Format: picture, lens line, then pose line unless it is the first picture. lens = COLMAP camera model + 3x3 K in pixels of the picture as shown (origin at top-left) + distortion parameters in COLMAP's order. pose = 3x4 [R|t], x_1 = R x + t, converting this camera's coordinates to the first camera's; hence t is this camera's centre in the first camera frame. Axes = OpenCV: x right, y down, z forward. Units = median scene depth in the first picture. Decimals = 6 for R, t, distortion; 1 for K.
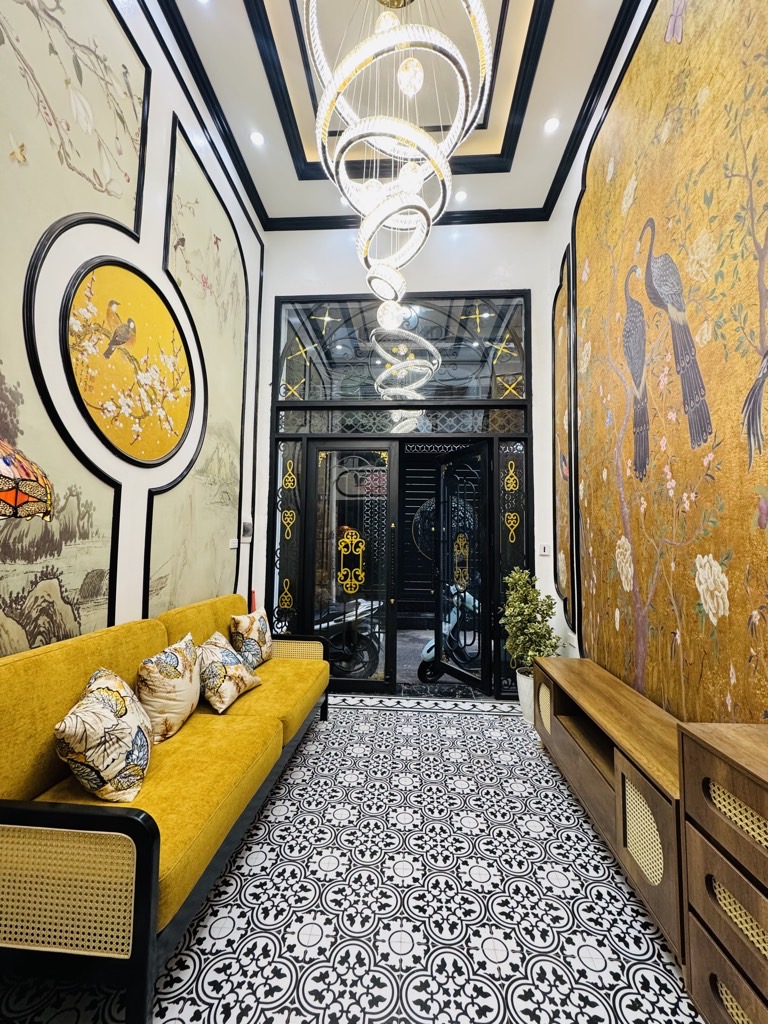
lens RADIAL K [[407.5, 0, 385.7], [0, 407.5, 511.9], [0, 0, 1]] dist [-0.002438, 0.000429]
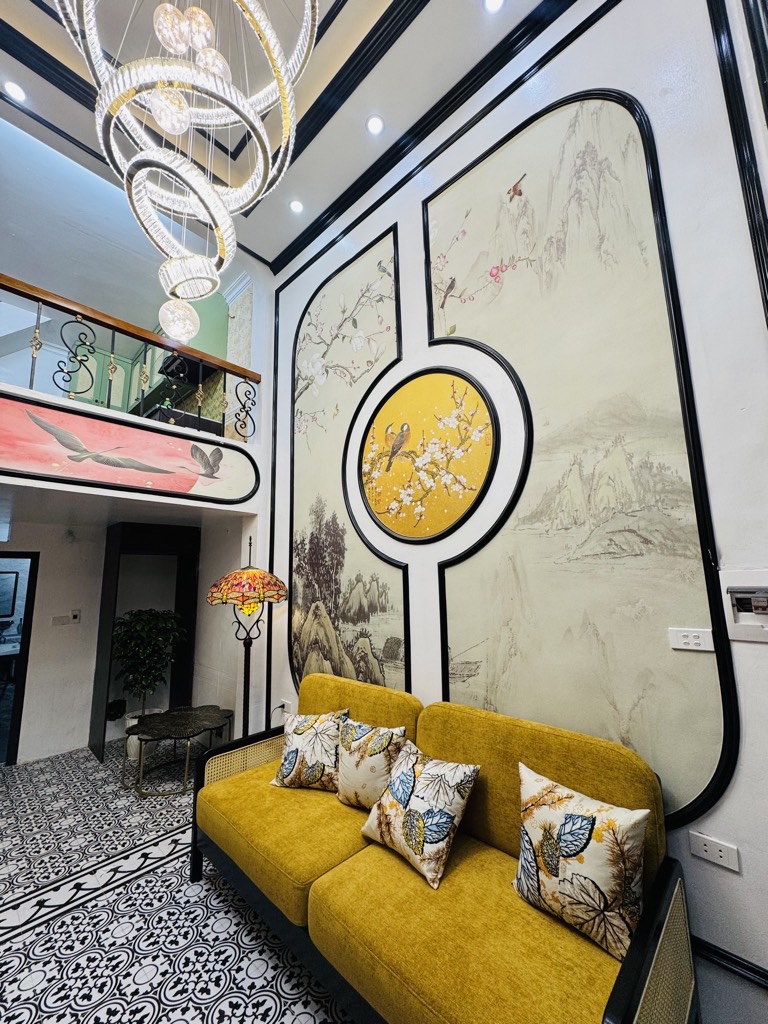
lens RADIAL K [[407.5, 0, 385.7], [0, 407.5, 511.9], [0, 0, 1]] dist [-0.002438, 0.000429]
pose [[-0.633463, -0.124163, -0.763746, 0.297948], [0.064881, 0.975042, -0.212327, 0.027540], [0.771048, -0.184054, -0.609597, 1.710466]]
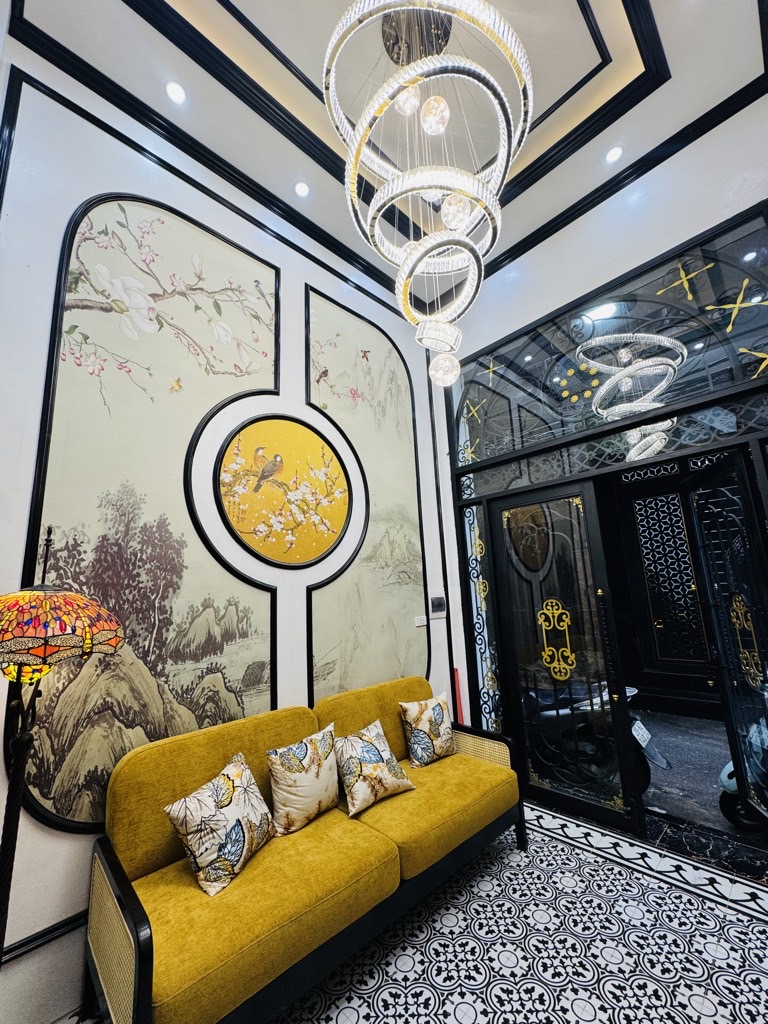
lens RADIAL K [[407.5, 0, 385.7], [0, 407.5, 511.9], [0, 0, 1]] dist [-0.002438, 0.000429]
pose [[0.738222, -0.178273, -0.650575, 0.437651], [0.105641, 0.983099, -0.149520, -0.075474], [0.666235, 0.041652, 0.744578, 0.299331]]
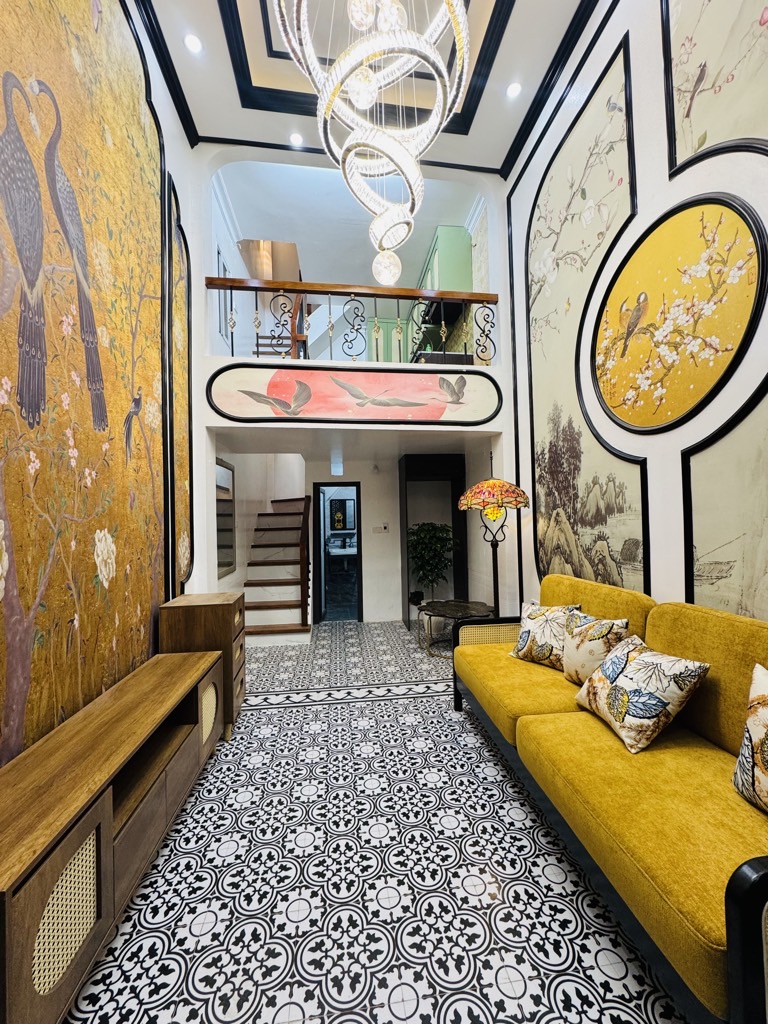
lens RADIAL K [[407.5, 0, 385.7], [0, 407.5, 511.9], [0, 0, 1]] dist [-0.002438, 0.000429]
pose [[-0.981471, 0.002883, -0.191591, 0.195338], [0.020995, 0.995484, -0.092574, 0.149097], [0.190459, -0.094881, -0.977099, 1.893357]]
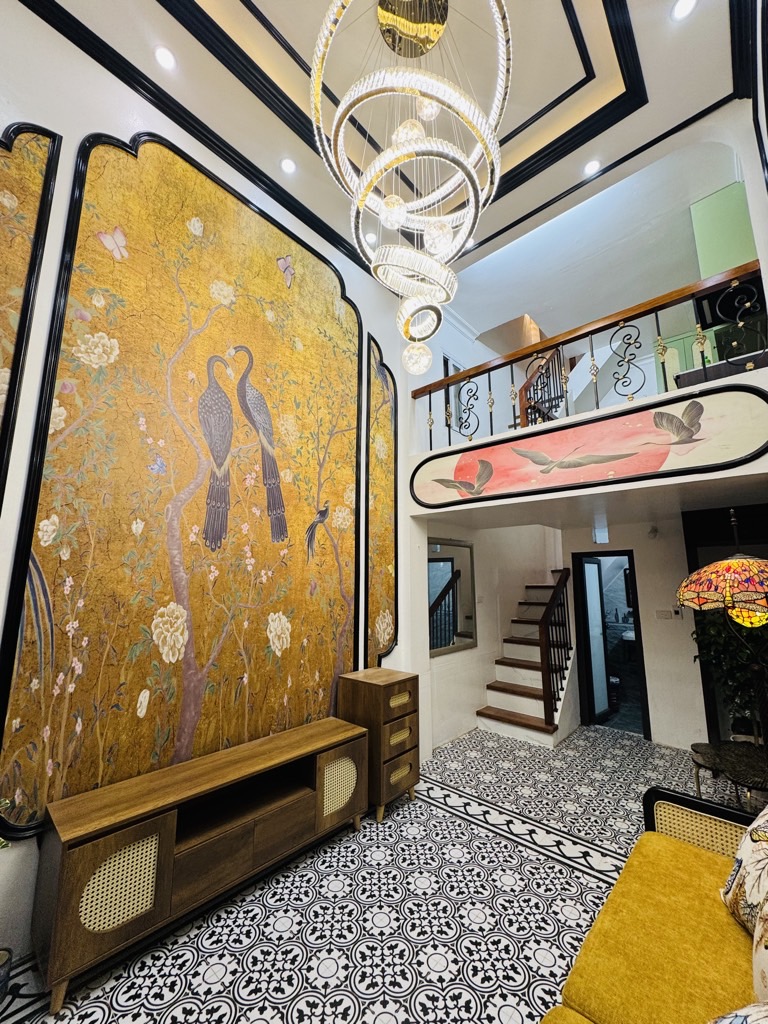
lens RADIAL K [[407.5, 0, 385.7], [0, 407.5, 511.9], [0, 0, 1]] dist [-0.002438, 0.000429]
pose [[-0.783907, 0.088652, 0.614517, -0.459553], [-0.057034, 0.975287, -0.213453, 0.032312], [-0.618254, -0.202376, -0.759478, 1.692923]]
